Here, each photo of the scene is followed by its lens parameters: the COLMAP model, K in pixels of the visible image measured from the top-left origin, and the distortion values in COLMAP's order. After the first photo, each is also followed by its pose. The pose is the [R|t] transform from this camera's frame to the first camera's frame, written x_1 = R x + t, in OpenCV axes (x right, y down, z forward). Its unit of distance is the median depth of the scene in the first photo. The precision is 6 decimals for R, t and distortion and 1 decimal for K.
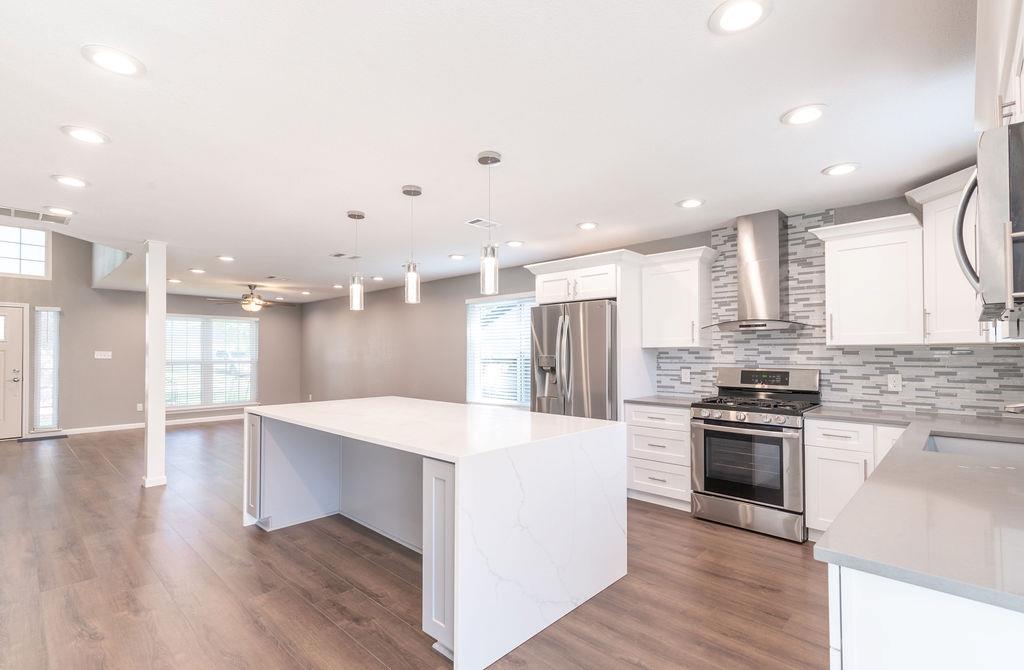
lens RADIAL K [[477.8, 0, 506.4], [0, 477.8, 343.0], [0, 0, 1]] dist [0.012454, -0.002022]
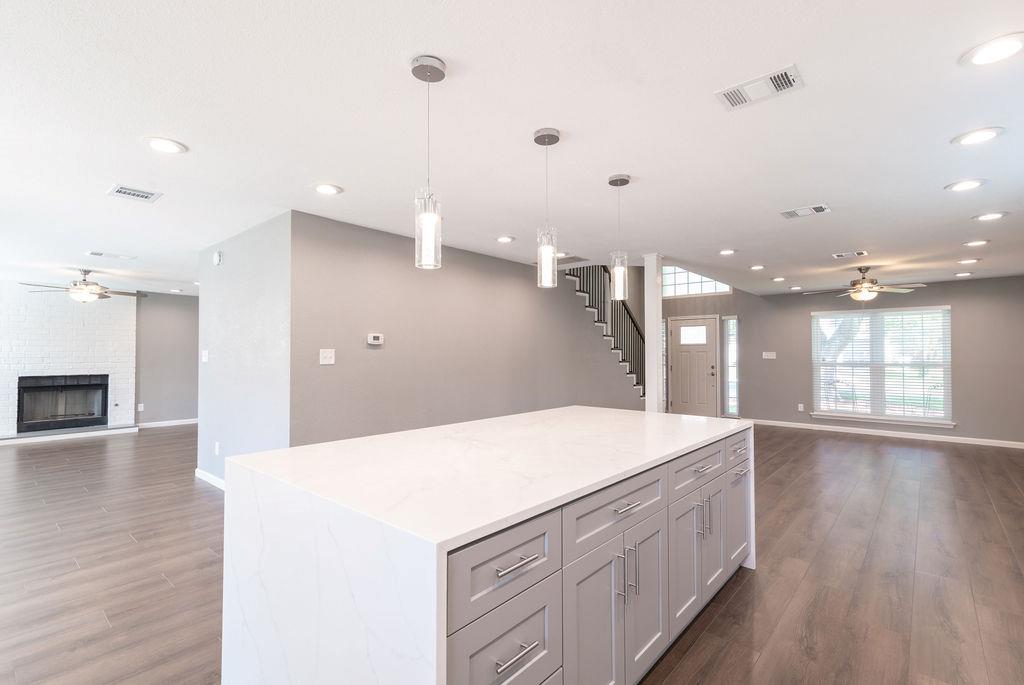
lens RADIAL K [[463.9, 0, 501.1], [0, 463.9, 352.5], [0, 0, 1]] dist [0.014836, -0.000229]
pose [[0.021674, 0.000711, -0.999765, 0.448763], [0.018693, 0.999825, 0.001117, 0.012500], [0.999590, -0.018713, 0.021657, 0.780931]]
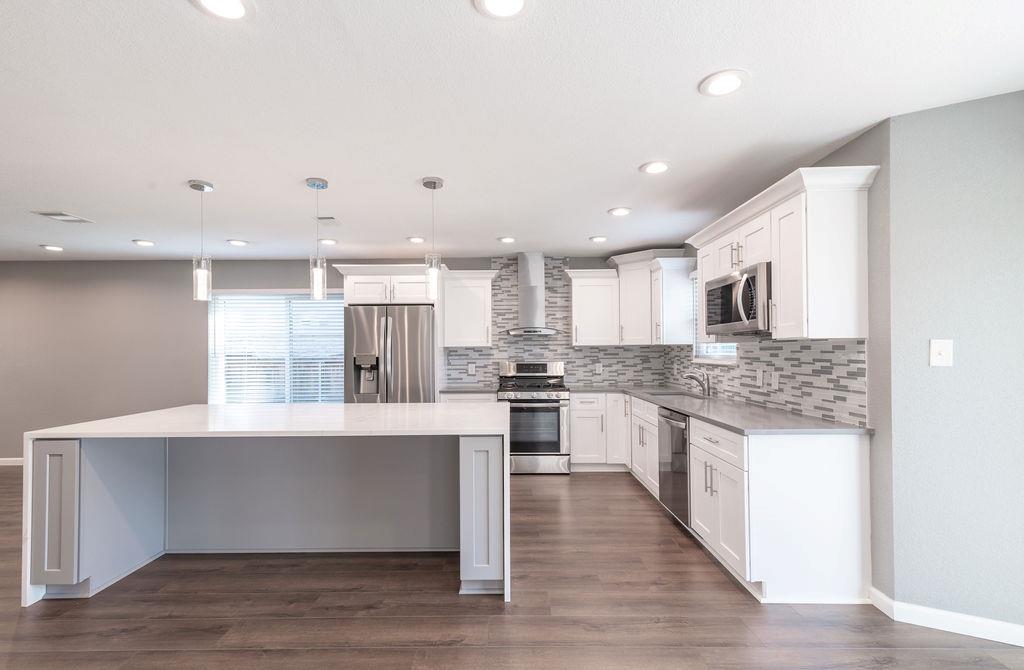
lens RADIAL K [[477.8, 0, 511.7], [0, 477.8, 343.2], [0, 0, 1]] dist [0.012454, -0.002022]
pose [[0.718063, 0.008328, 0.695928, -0.501213], [-0.009456, 0.999953, -0.002210, 0.001965], [-0.695914, -0.004994, 0.718108, 0.024867]]
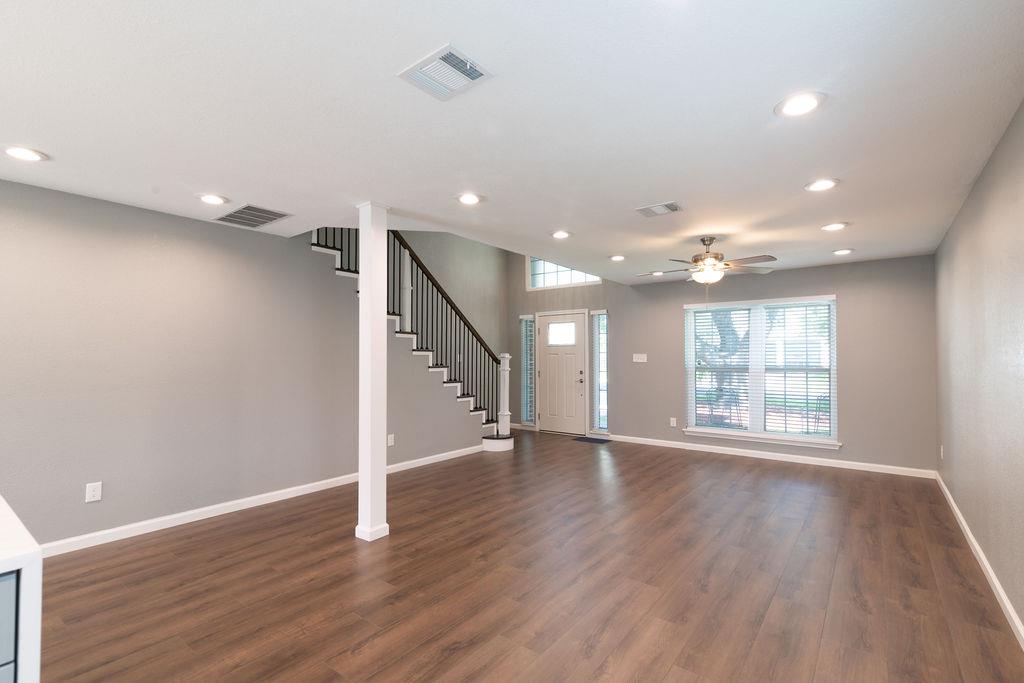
lens RADIAL K [[463.9, 0, 493.4], [0, 463.9, 355.8], [0, 0, 1]] dist [0.014836, -0.000229]
pose [[0.078356, 0.001706, -0.996924, 0.010968], [0.020157, 0.999791, 0.003295, 0.026367], [0.996722, -0.020354, 0.078306, 1.406146]]
